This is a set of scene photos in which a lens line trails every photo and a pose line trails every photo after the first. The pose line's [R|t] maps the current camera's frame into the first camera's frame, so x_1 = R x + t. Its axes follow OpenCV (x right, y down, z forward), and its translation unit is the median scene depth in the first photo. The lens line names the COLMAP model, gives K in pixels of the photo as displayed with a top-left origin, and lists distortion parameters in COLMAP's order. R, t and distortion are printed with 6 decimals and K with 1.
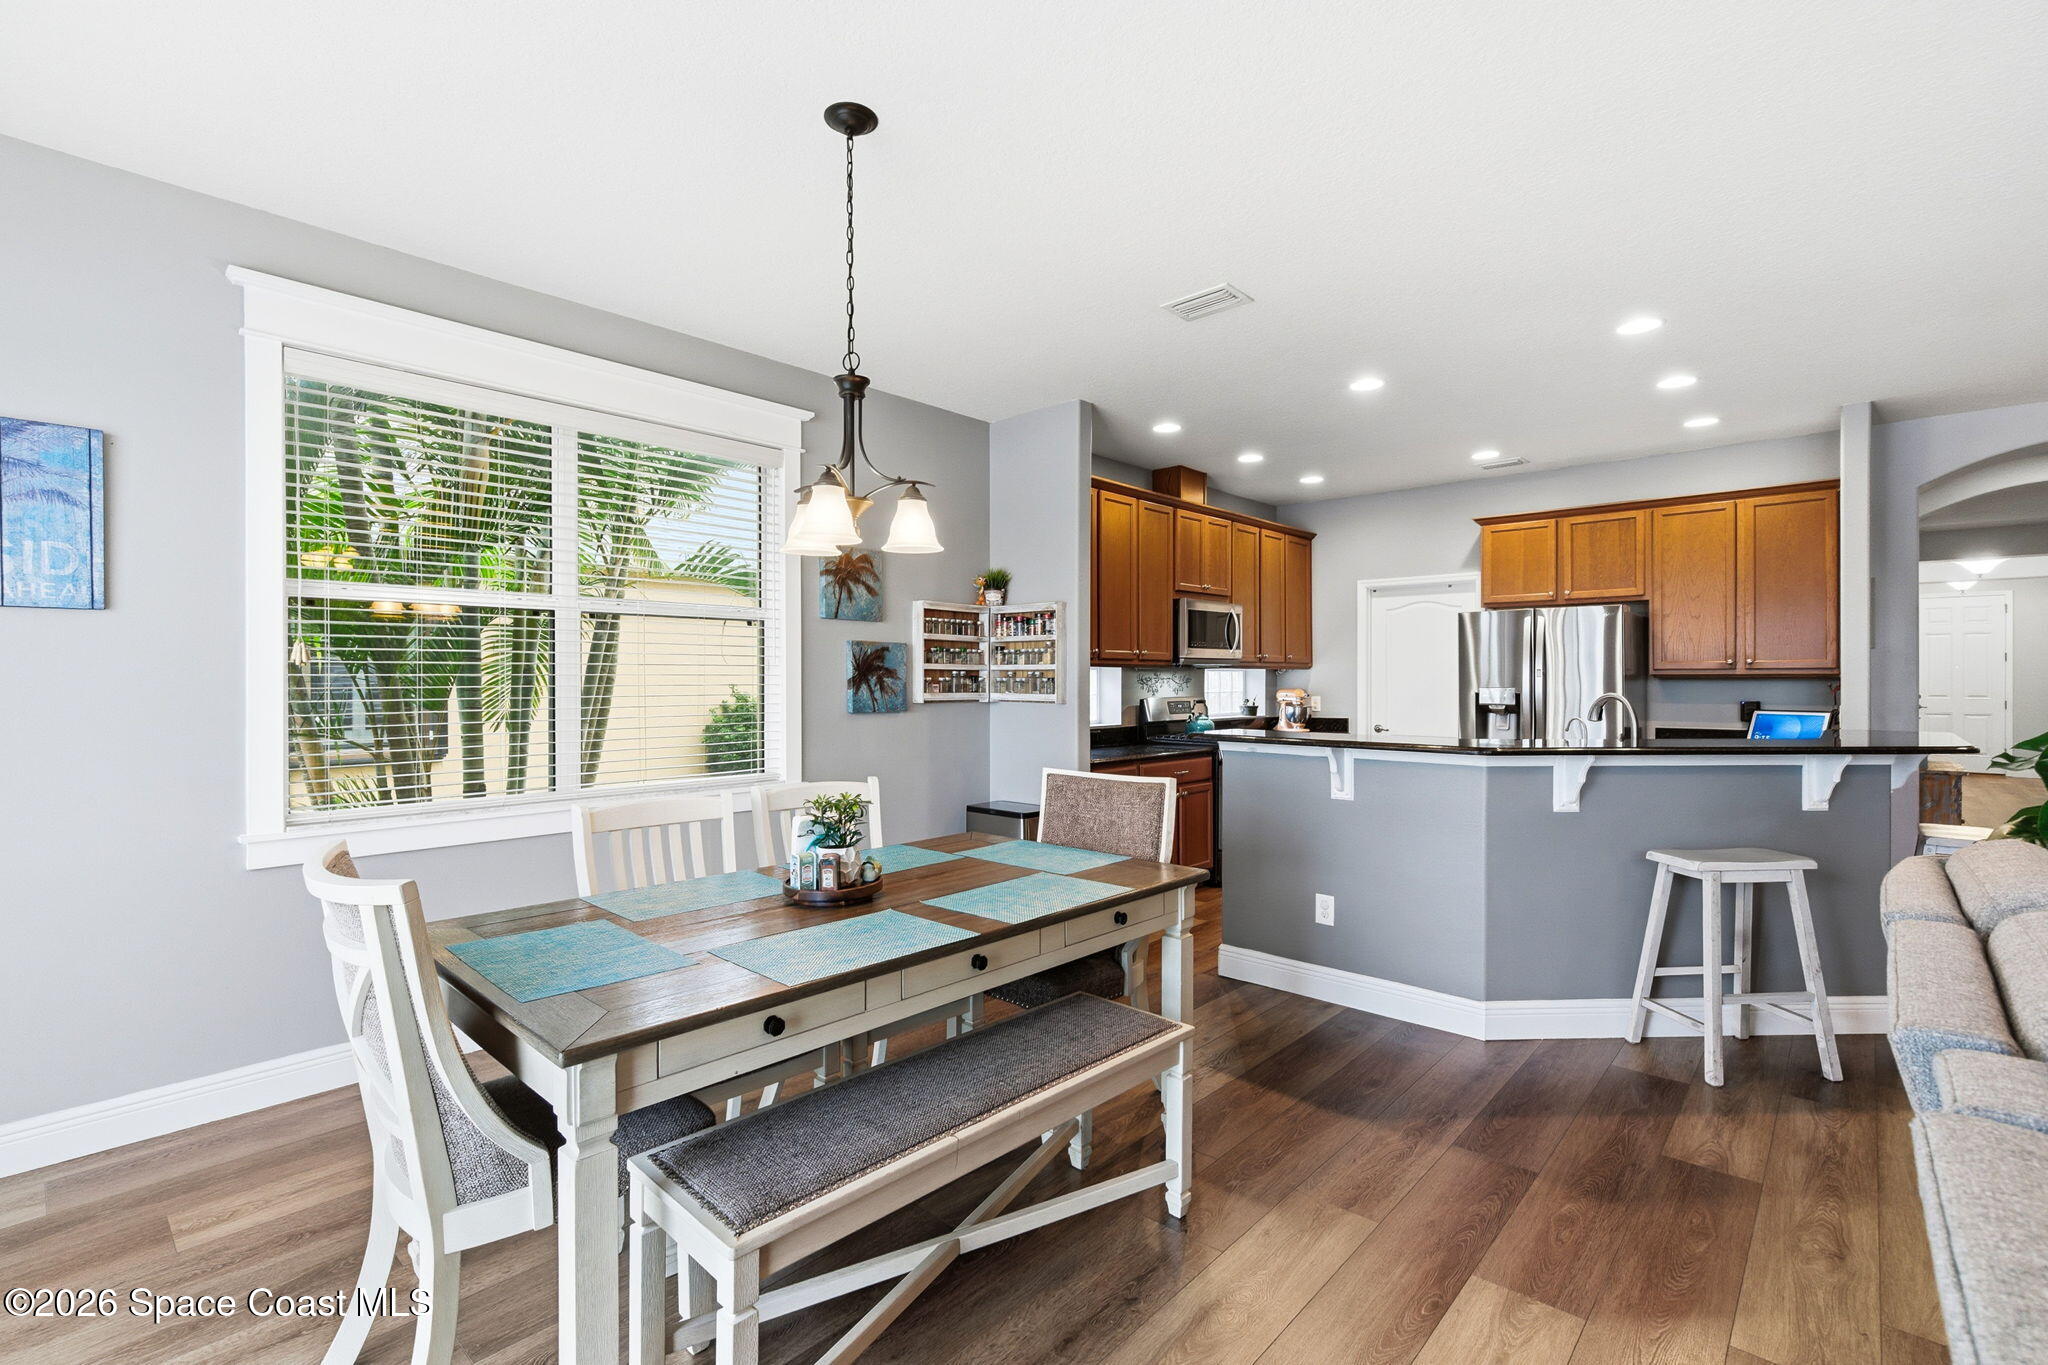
lens RADIAL K [[921.3, 0, 1019.9], [0, 921.3, 685.5], [0, 0, 1]] dist [-0.008444, -0.001340]
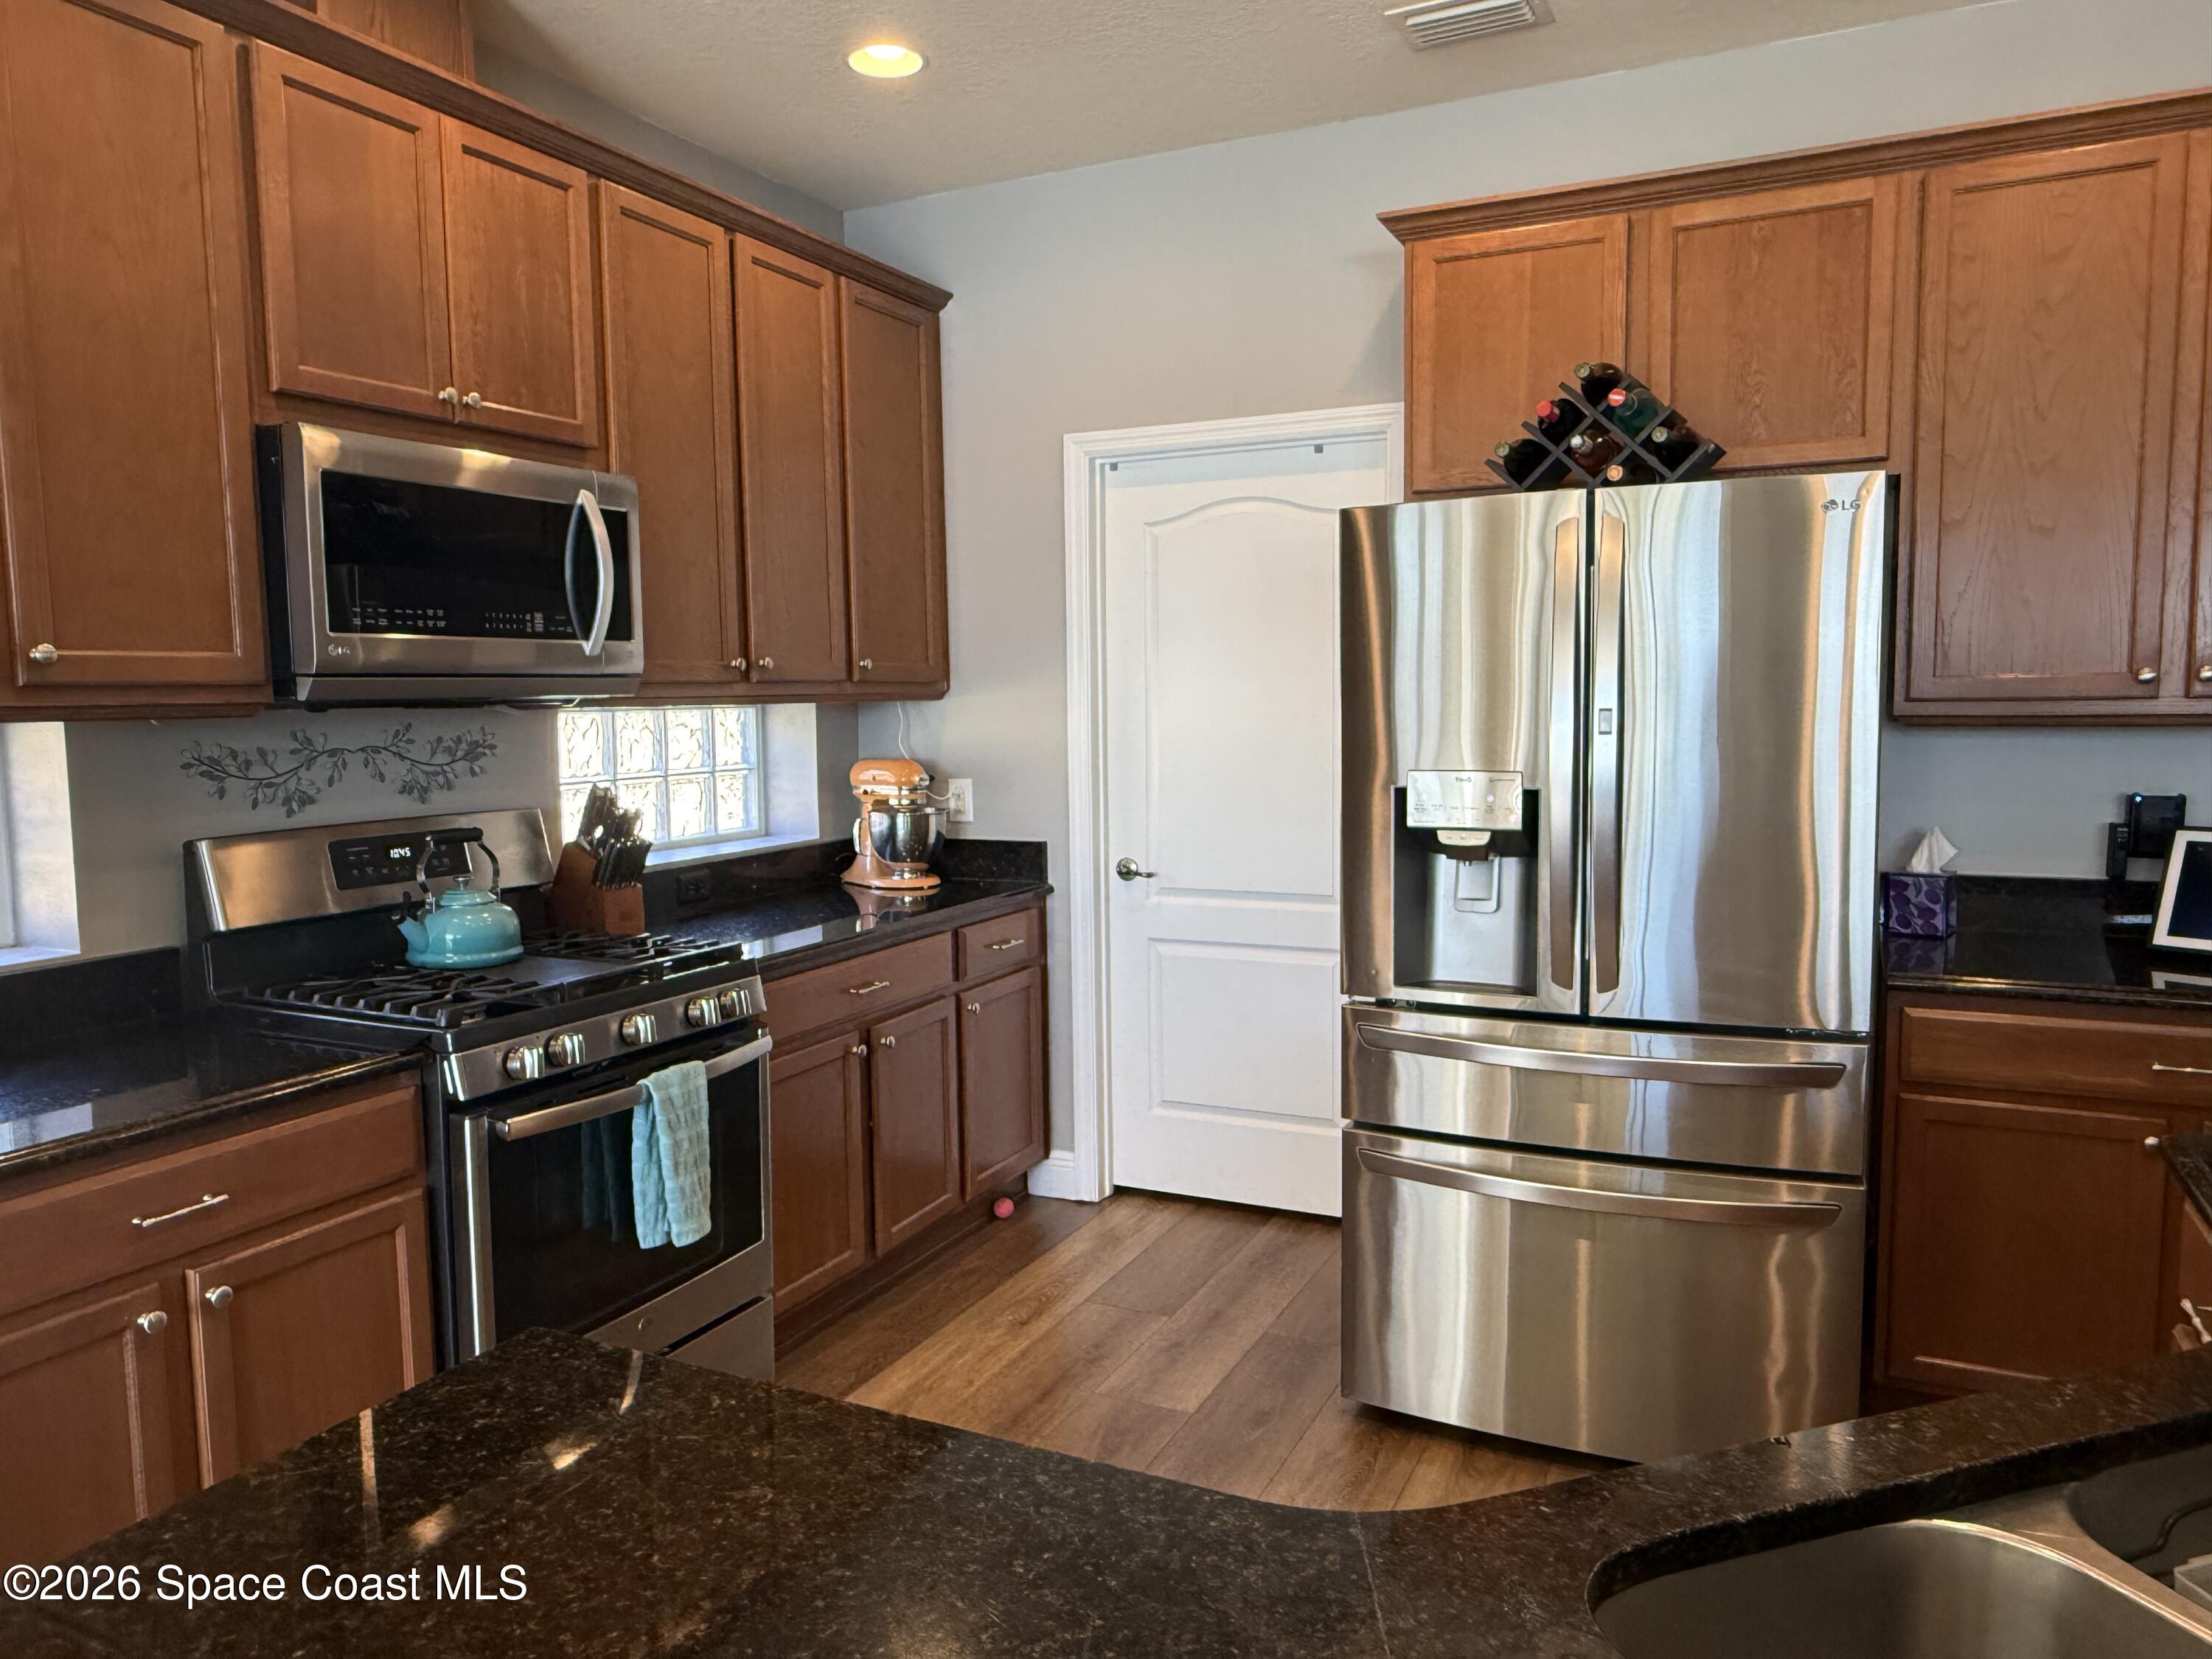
lens RADIAL K [[1532.2, 0, 1103.8], [0, 1532.2, 838.1], [0, 0, 1]] dist [-0.018390, 0.011718]
pose [[0.957597, -0.038937, 0.285468, 0.304169], [0.014754, 0.996153, 0.086380, -0.021622], [-0.287733, -0.078505, 0.954488, 0.637241]]
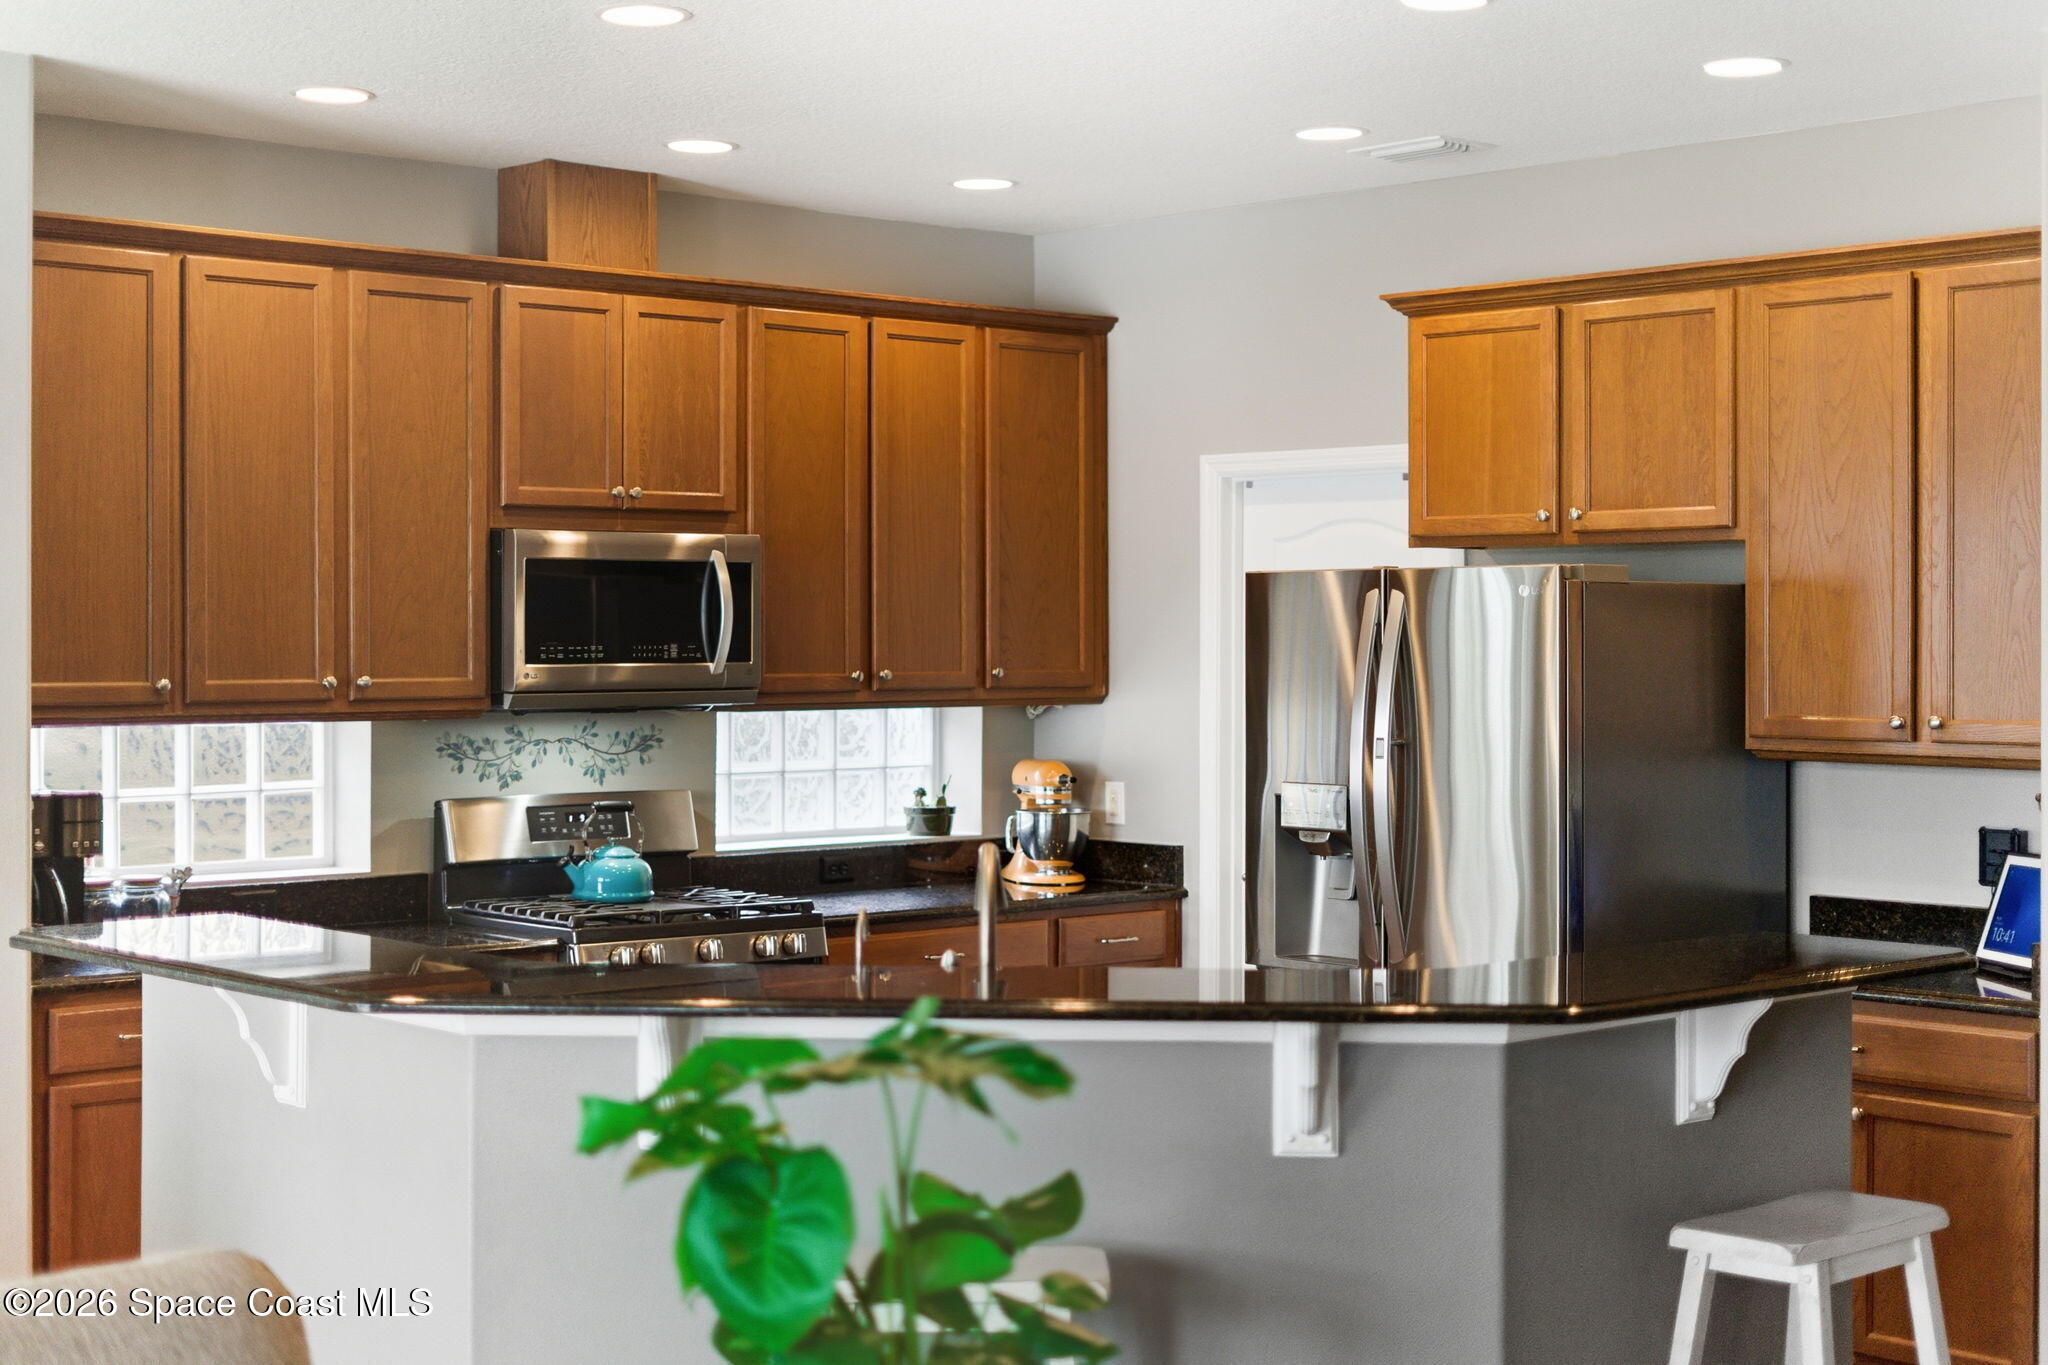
lens RADIAL K [[2967.1, 0, 1025.1], [0, 2967.1, 672.1], [0, 0, 1]] dist [-0.043901, 0.000000]
pose [[0.996491, 0.005190, -0.083538, 0.557202], [-0.004747, 0.999974, 0.005505, -0.052592], [0.083564, -0.005089, 0.996489, -0.186986]]
